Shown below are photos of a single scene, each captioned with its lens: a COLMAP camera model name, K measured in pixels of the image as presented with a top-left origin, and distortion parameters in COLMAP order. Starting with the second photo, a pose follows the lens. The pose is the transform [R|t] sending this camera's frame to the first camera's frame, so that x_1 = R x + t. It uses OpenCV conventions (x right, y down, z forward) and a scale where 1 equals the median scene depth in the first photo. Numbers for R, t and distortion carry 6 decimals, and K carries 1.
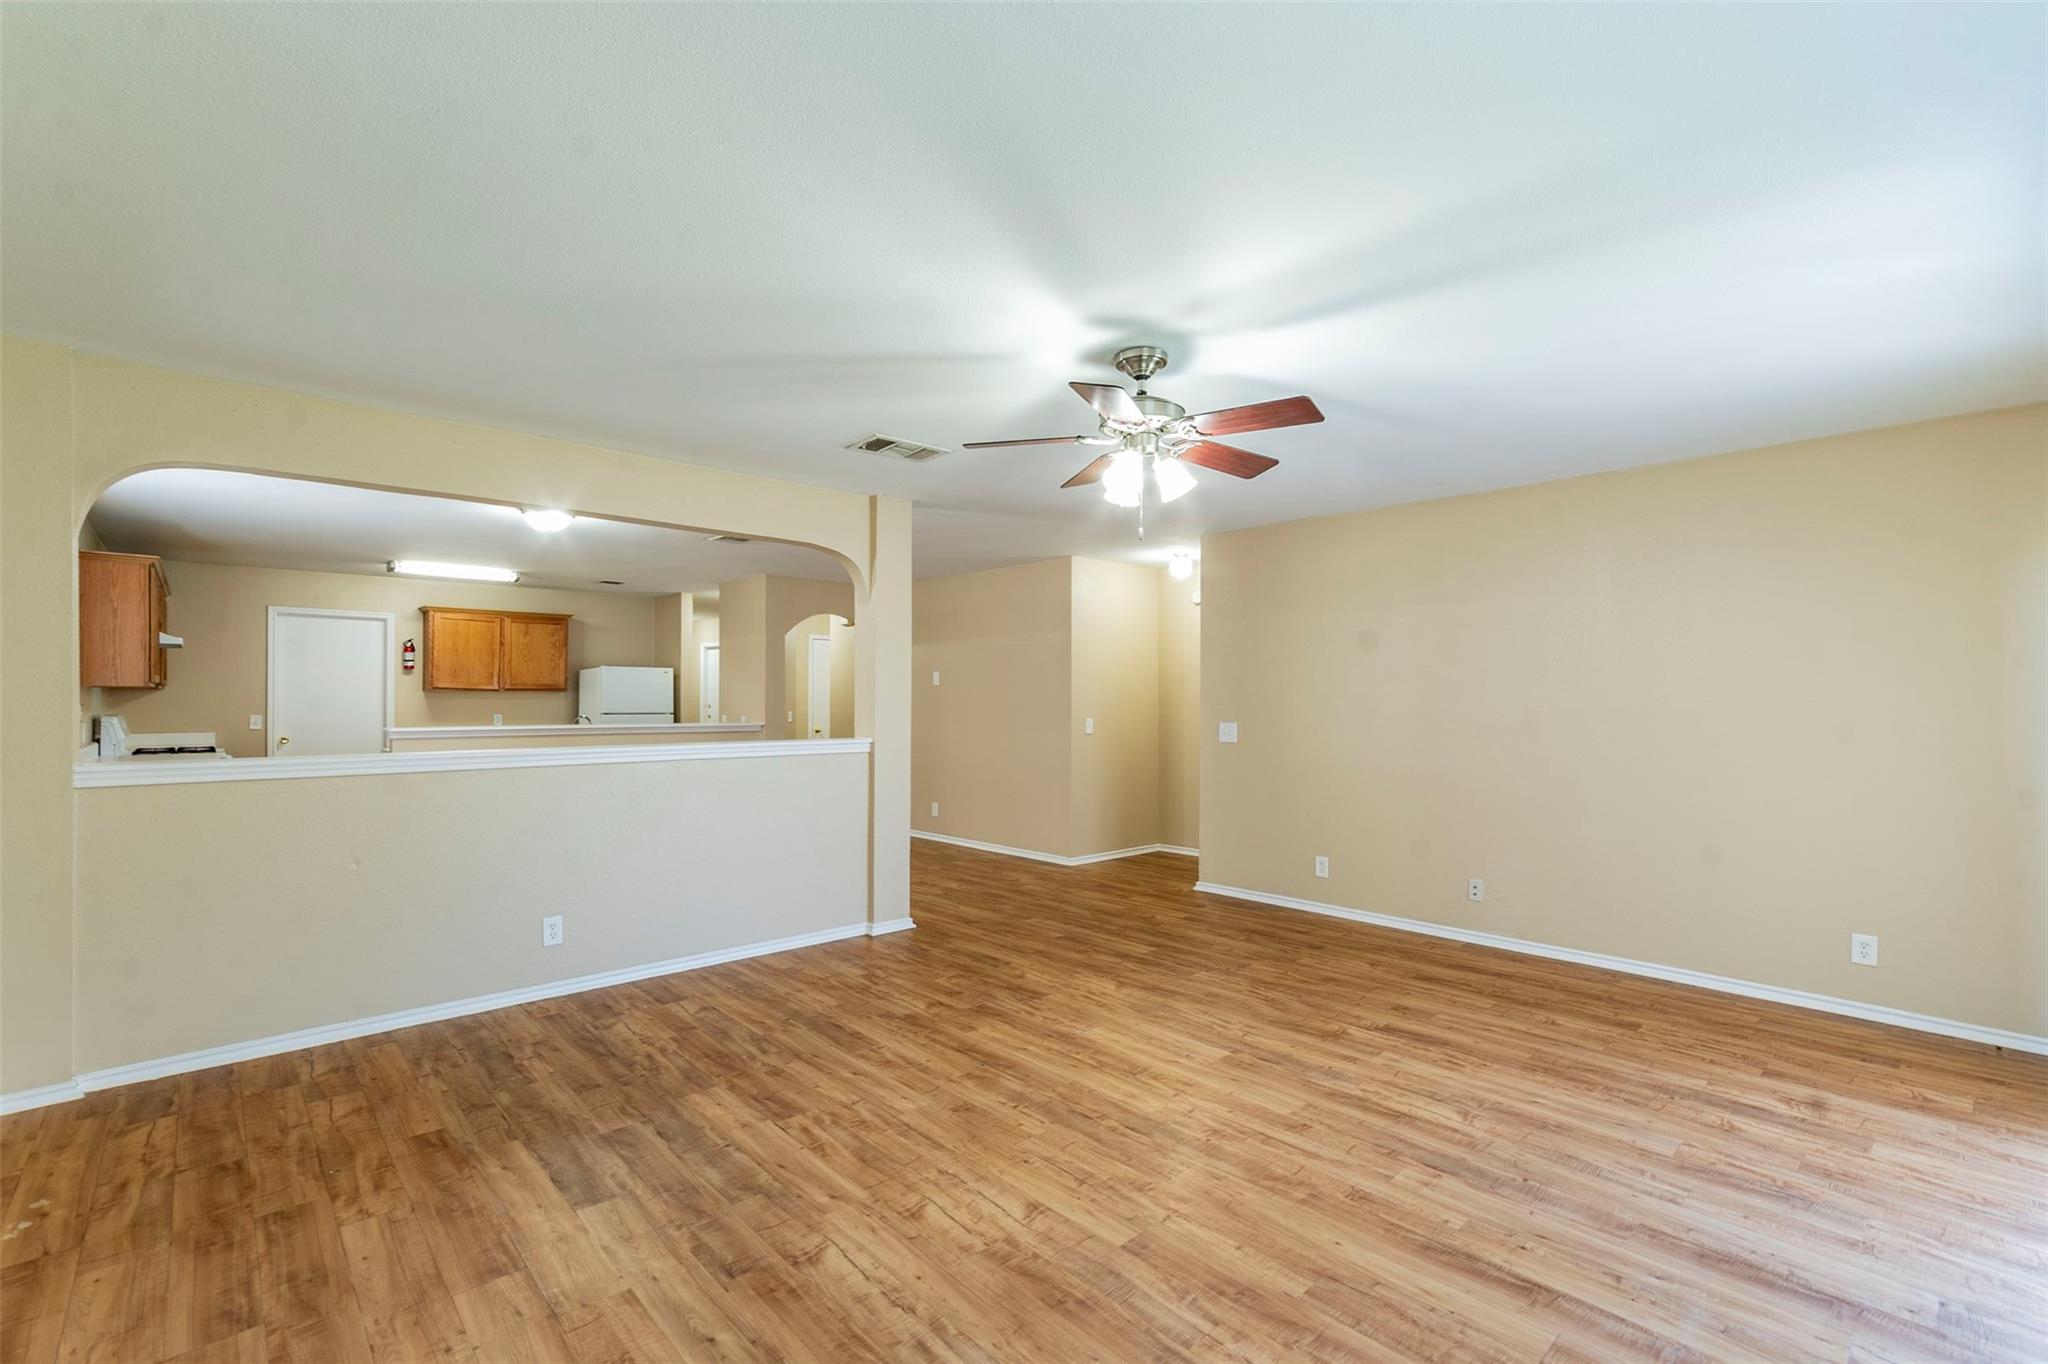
lens RADIAL K [[908.3, 0, 1015.6], [0, 908.3, 689.9], [0, 0, 1]] dist [-0.013021, 0.004047]
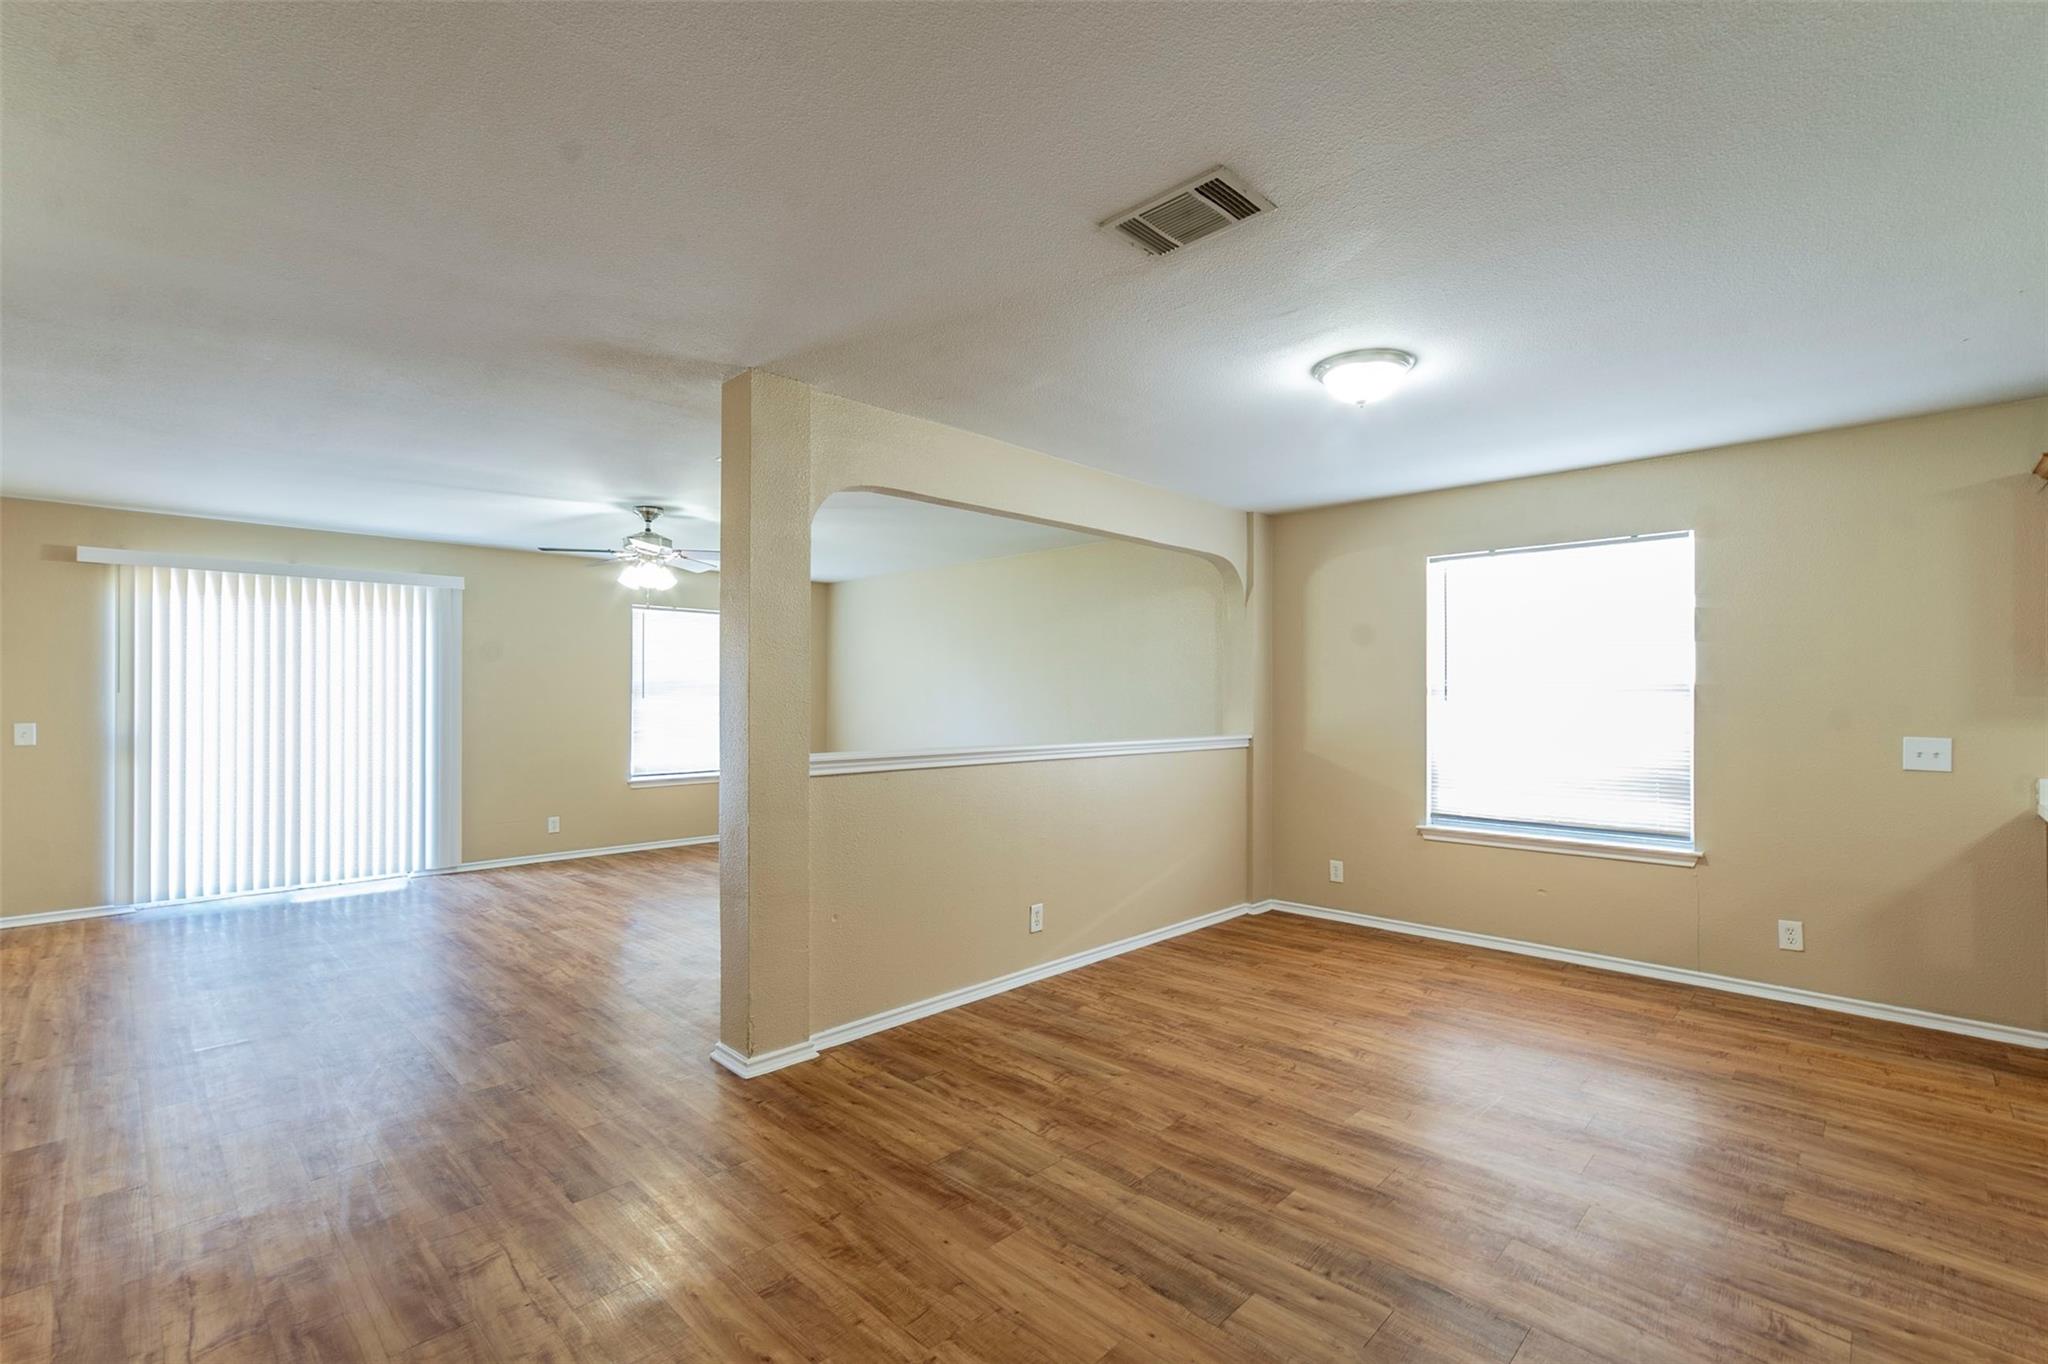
lens RADIAL K [[901.0, 0, 1021.2], [0, 901.0, 695.8], [0, 0, 1]] dist [-0.004015, 0.000397]
pose [[-0.997889, -0.003767, -0.064835, -0.411482], [-0.002883, 0.999902, -0.013722, 0.023921], [0.064880, -0.013506, -0.997802, 2.365137]]
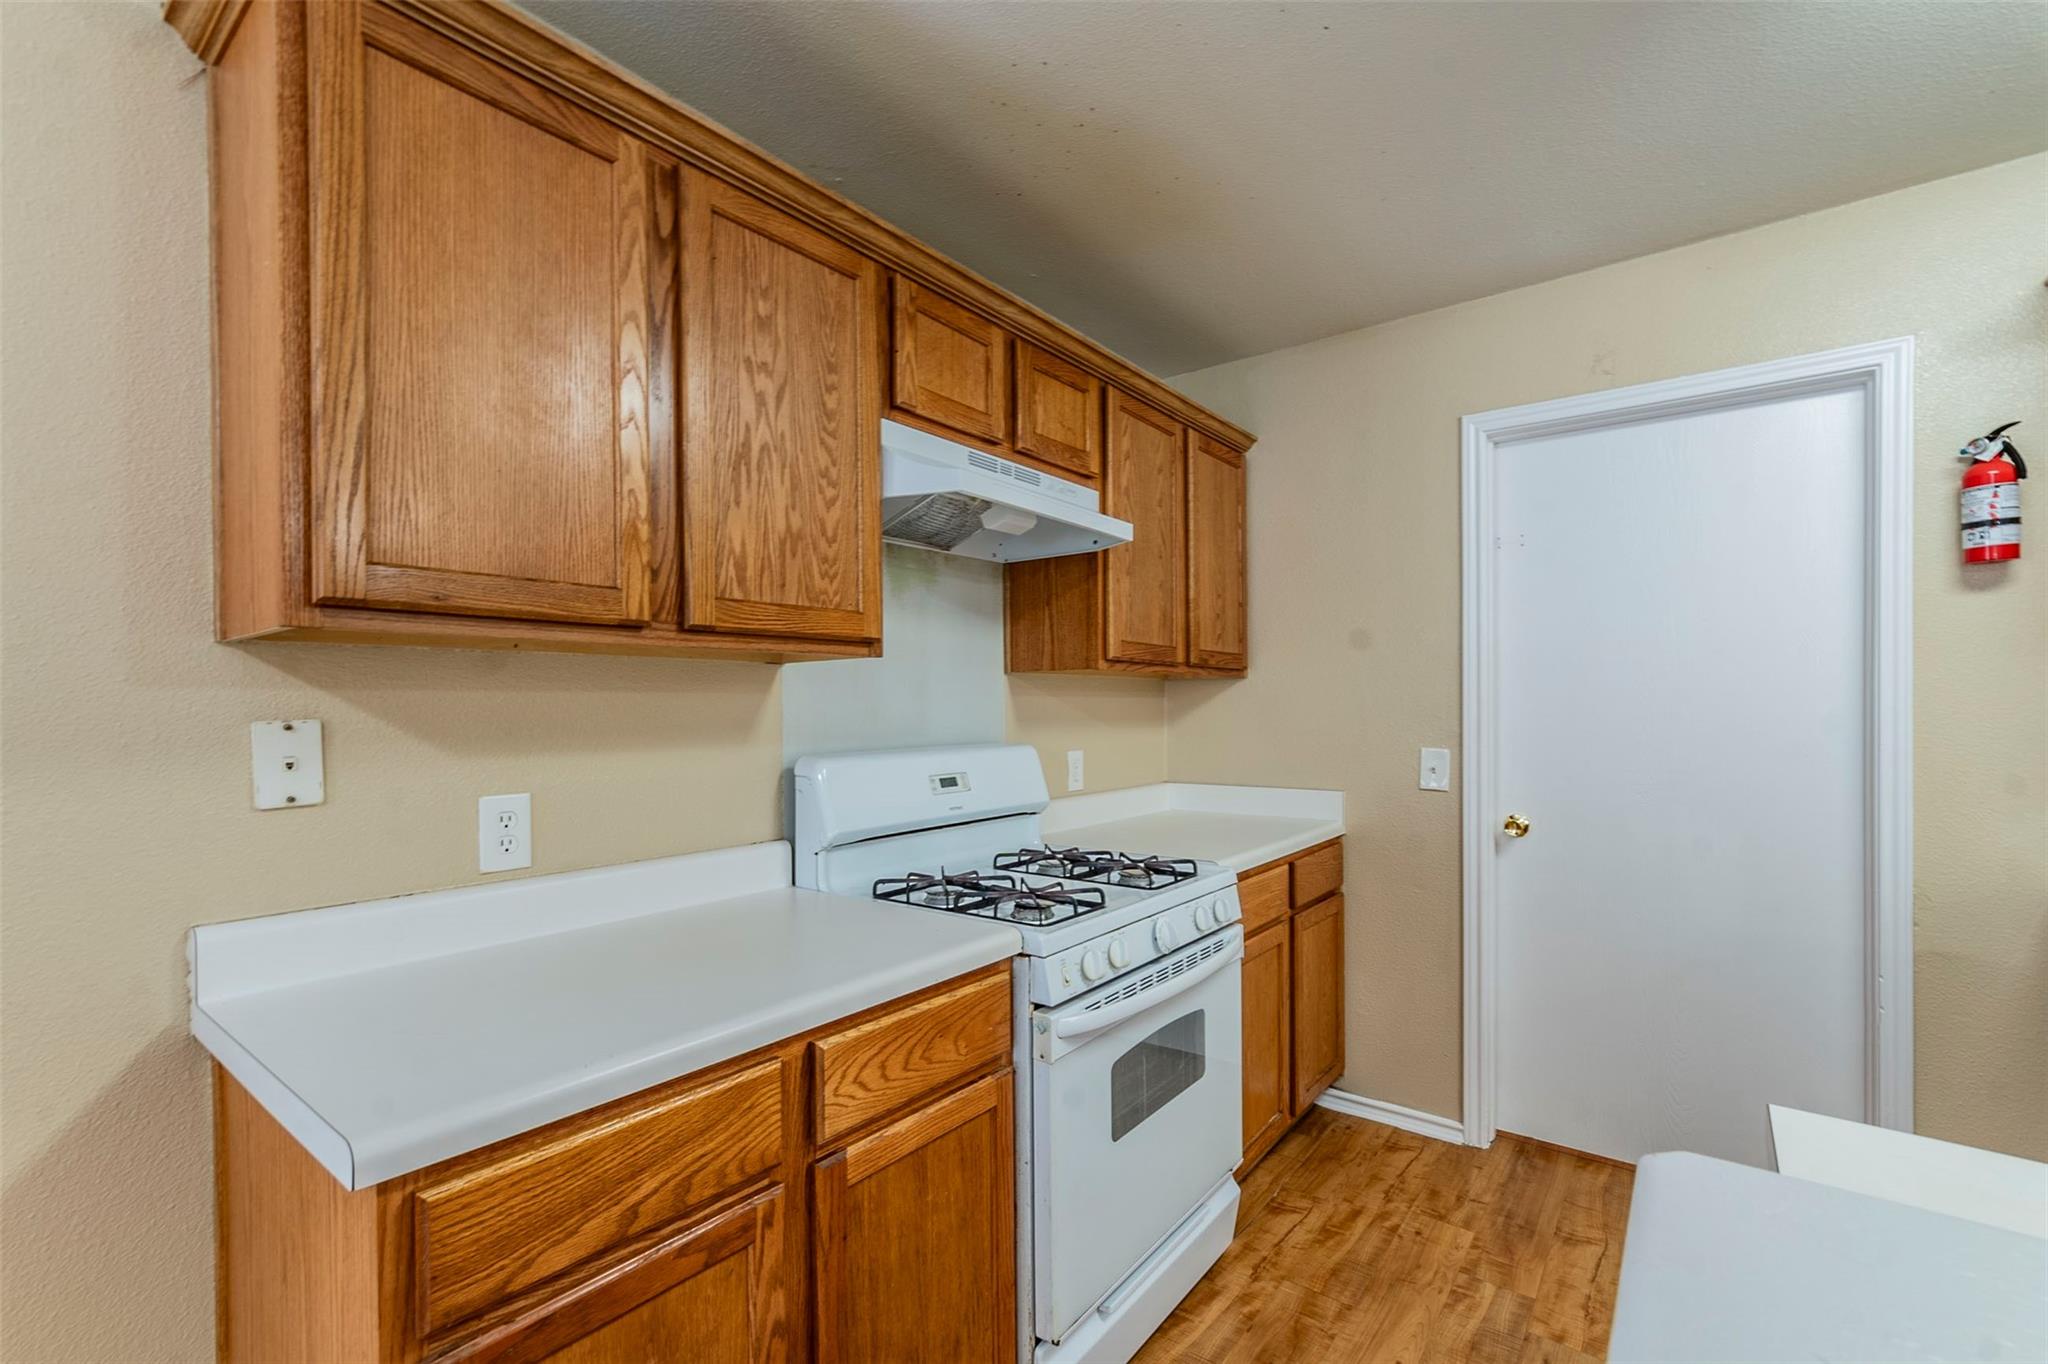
lens RADIAL K [[900.9, 0, 998.1], [0, 900.9, 710.1], [0, 0, 1]] dist [-0.003922, 0.000801]
pose [[0.158286, 0.000158, -0.987393, -1.164494], [0.019473, 0.999805, 0.003282, 0.020946], [0.987201, -0.019747, 0.158252, 1.711486]]
